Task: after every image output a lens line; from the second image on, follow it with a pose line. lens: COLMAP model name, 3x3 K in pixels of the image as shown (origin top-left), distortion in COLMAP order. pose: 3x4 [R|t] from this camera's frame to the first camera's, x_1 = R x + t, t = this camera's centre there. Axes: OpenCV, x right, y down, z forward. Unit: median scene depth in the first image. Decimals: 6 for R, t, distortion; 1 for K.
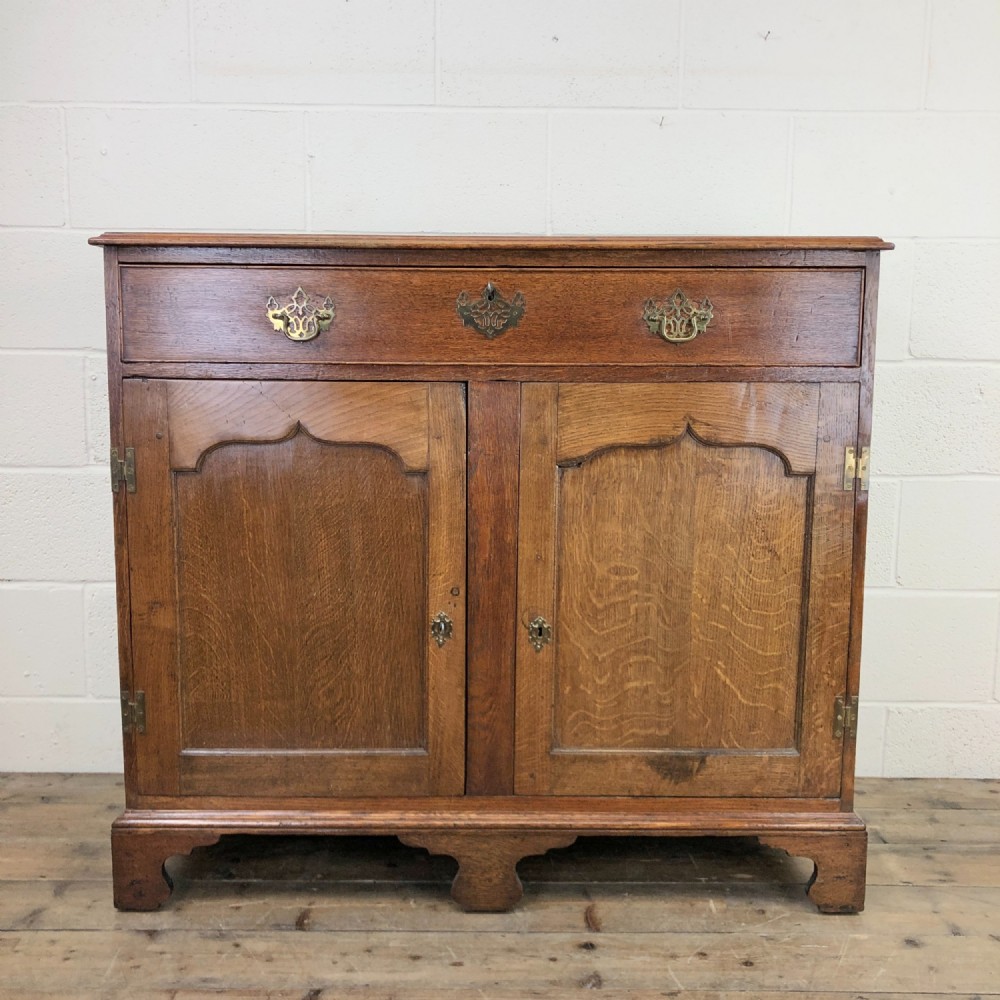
lens RADIAL K [[1097.7, 0, 494.5], [0, 1097.7, 487.1], [0, 0, 1]] dist [0.018308, 0.000000]
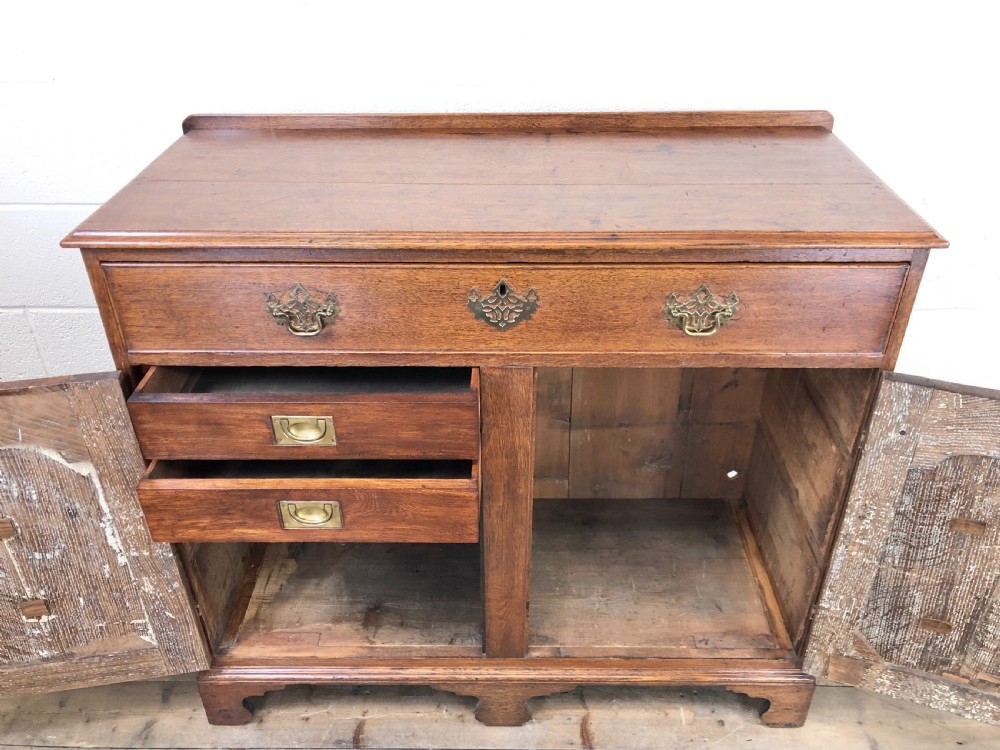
lens RADIAL K [[823.2, 0, 504.7], [0, 823.2, 375.9], [0, 0, 1]] dist [0.023422, -0.011677]
pose [[0.999922, -0.001538, -0.012370, 0.006923], [0.006651, 0.905090, 0.425168, -0.391664], [0.010542, -0.425217, 0.905030, 0.319504]]
